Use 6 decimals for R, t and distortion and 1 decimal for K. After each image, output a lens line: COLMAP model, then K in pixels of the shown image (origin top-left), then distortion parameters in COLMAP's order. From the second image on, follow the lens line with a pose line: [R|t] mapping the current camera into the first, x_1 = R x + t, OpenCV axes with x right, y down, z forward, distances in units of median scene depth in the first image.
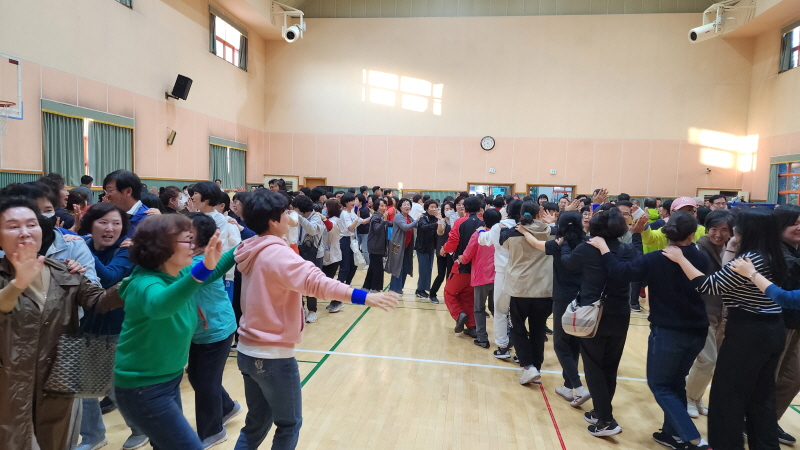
lens RADIAL K [[524.4, 0, 409.4], [0, 524.4, 231.9], [0, 0, 1]] dist [0.073688, -0.075385]
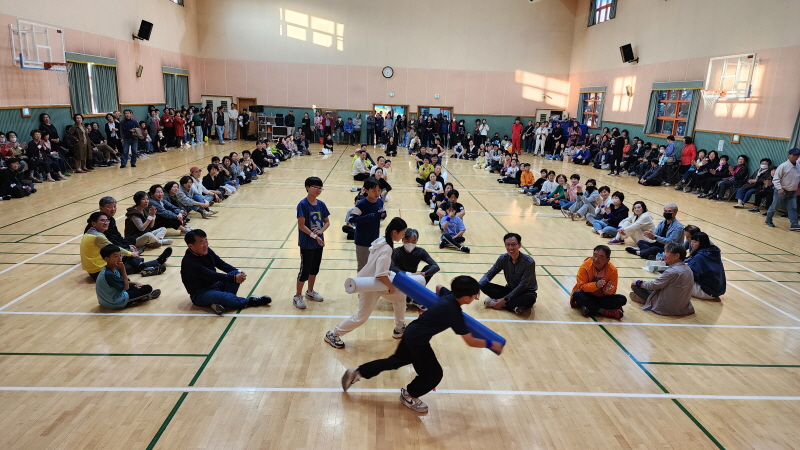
lens RADIAL K [[524.4, 0, 409.4], [0, 524.4, 231.9], [0, 0, 1]] dist [0.073688, -0.075385]
pose [[0.985608, -0.038953, 0.164501, -0.026950], [0.009490, 0.984306, 0.176216, -0.012859], [-0.168783, -0.172118, 0.970509, -0.344344]]
